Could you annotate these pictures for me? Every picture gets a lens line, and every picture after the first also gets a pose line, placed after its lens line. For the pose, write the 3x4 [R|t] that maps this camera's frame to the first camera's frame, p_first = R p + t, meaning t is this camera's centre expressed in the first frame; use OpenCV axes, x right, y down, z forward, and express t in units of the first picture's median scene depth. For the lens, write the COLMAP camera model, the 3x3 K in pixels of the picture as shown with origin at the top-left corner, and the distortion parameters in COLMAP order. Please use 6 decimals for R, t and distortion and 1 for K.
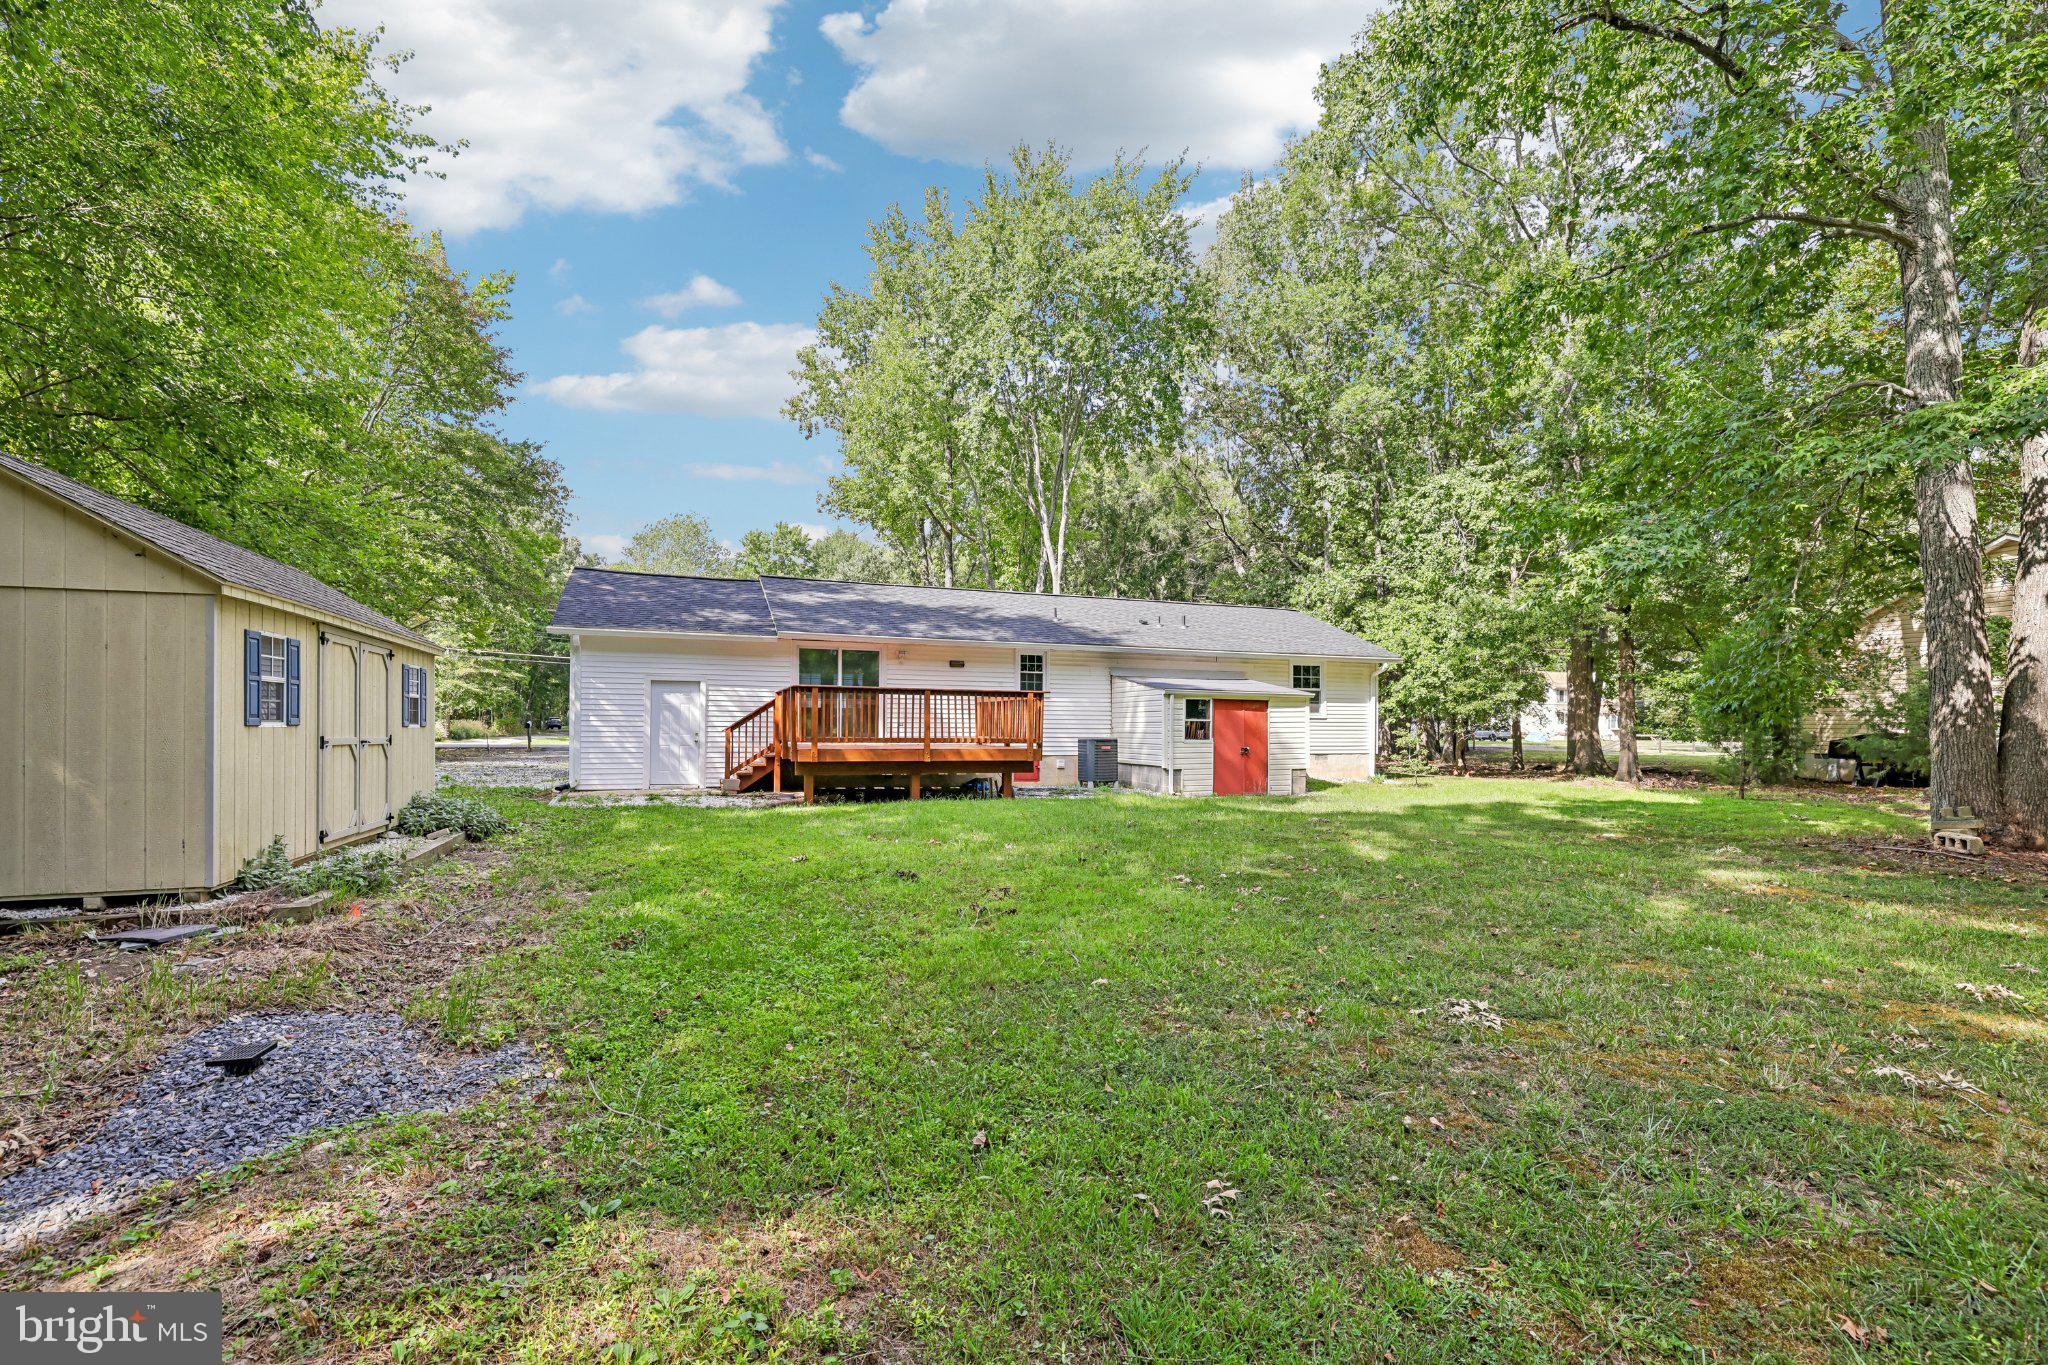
lens RADIAL K [[859.3, 0, 968.5], [0, 859.3, 722.7], [0, 0, 1]] dist [-0.000869, -0.000068]
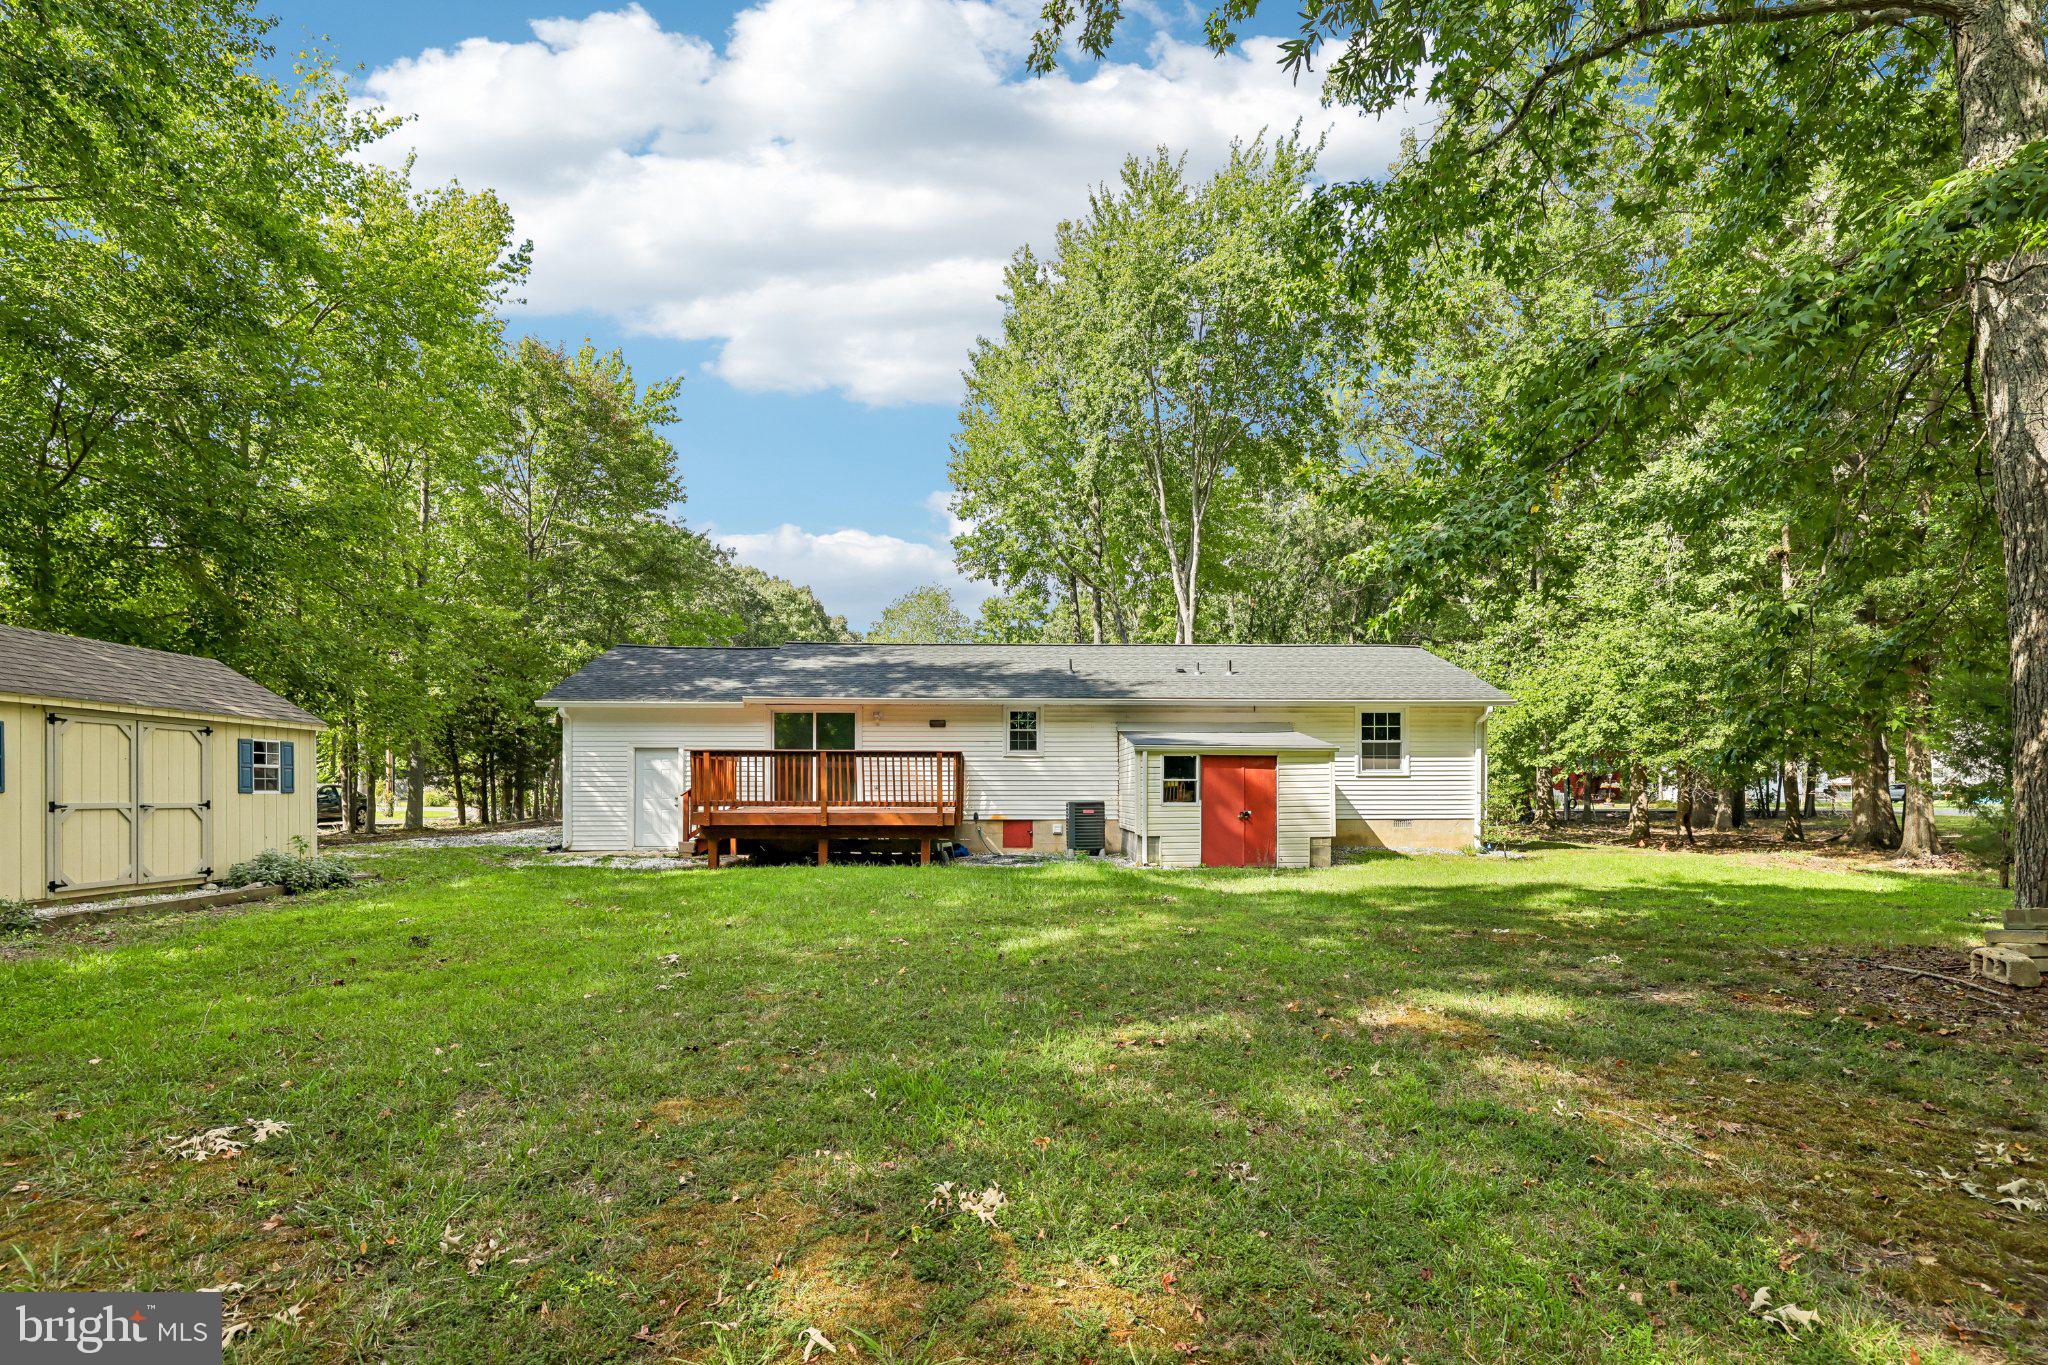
lens RADIAL K [[866.7, 0, 1014.2], [0, 866.7, 790.5], [0, 0, 1]] dist [-0.001727, -0.000126]
pose [[0.950964, -0.007227, -0.309218, 0.372036], [0.008792, 0.999955, 0.003669, 0.002868], [0.309177, -0.006208, 0.950984, 0.114259]]
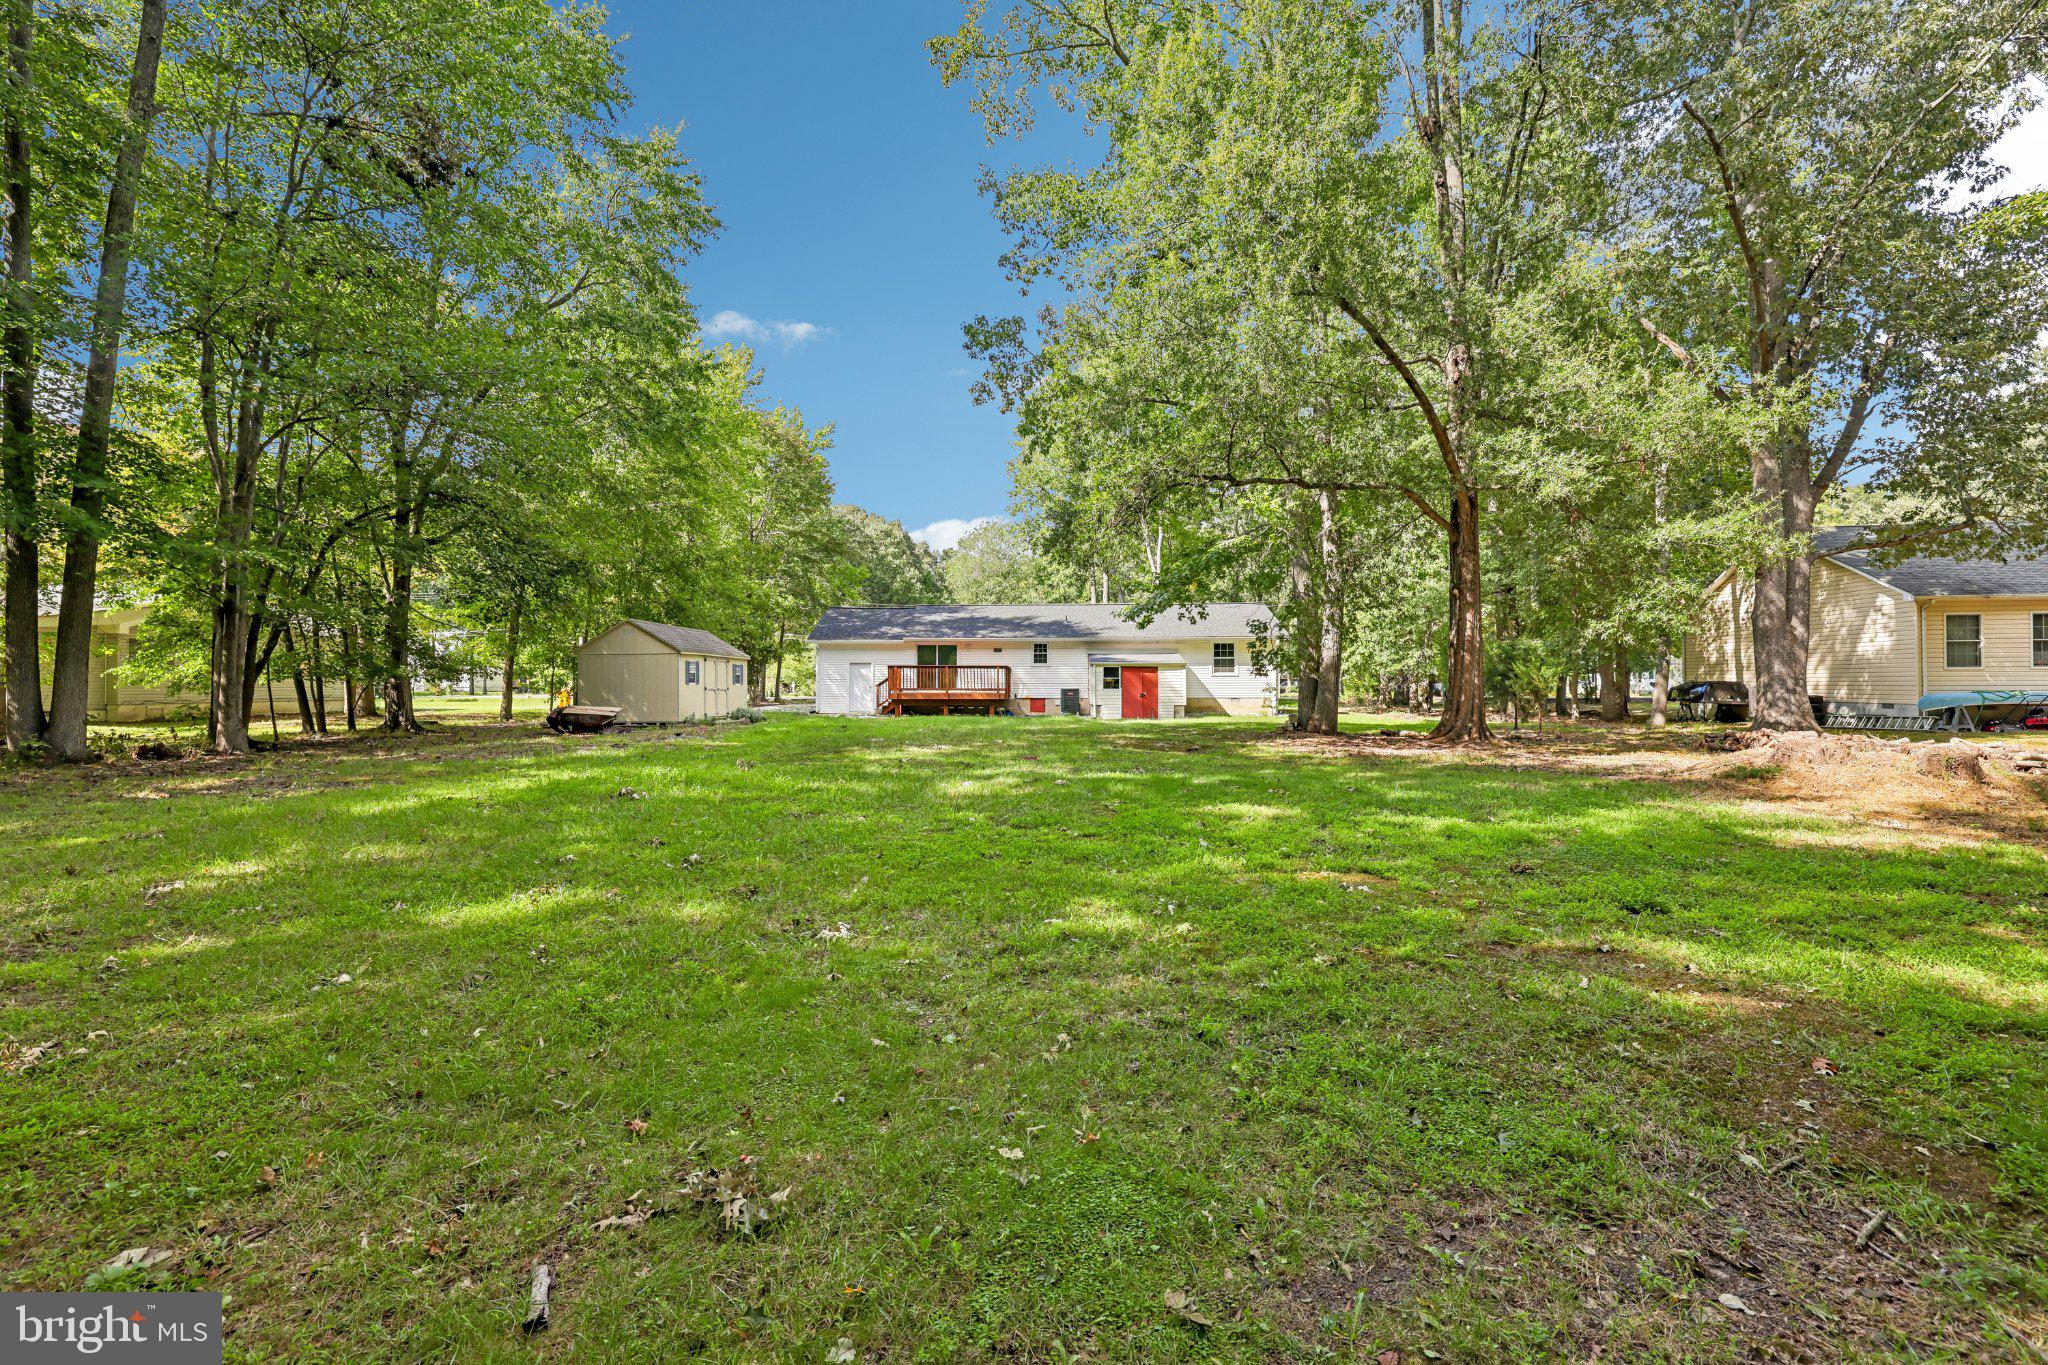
lens RADIAL K [[882.1, 0, 1013.8], [0, 882.1, 688.5], [0, 0, 1]] dist [0.000346, 0.000113]
pose [[0.923866, -0.006785, -0.382656, 0.782684], [0.010196, 0.999924, 0.006888, 0.003826], [0.382581, -0.010265, 0.923865, -0.808693]]
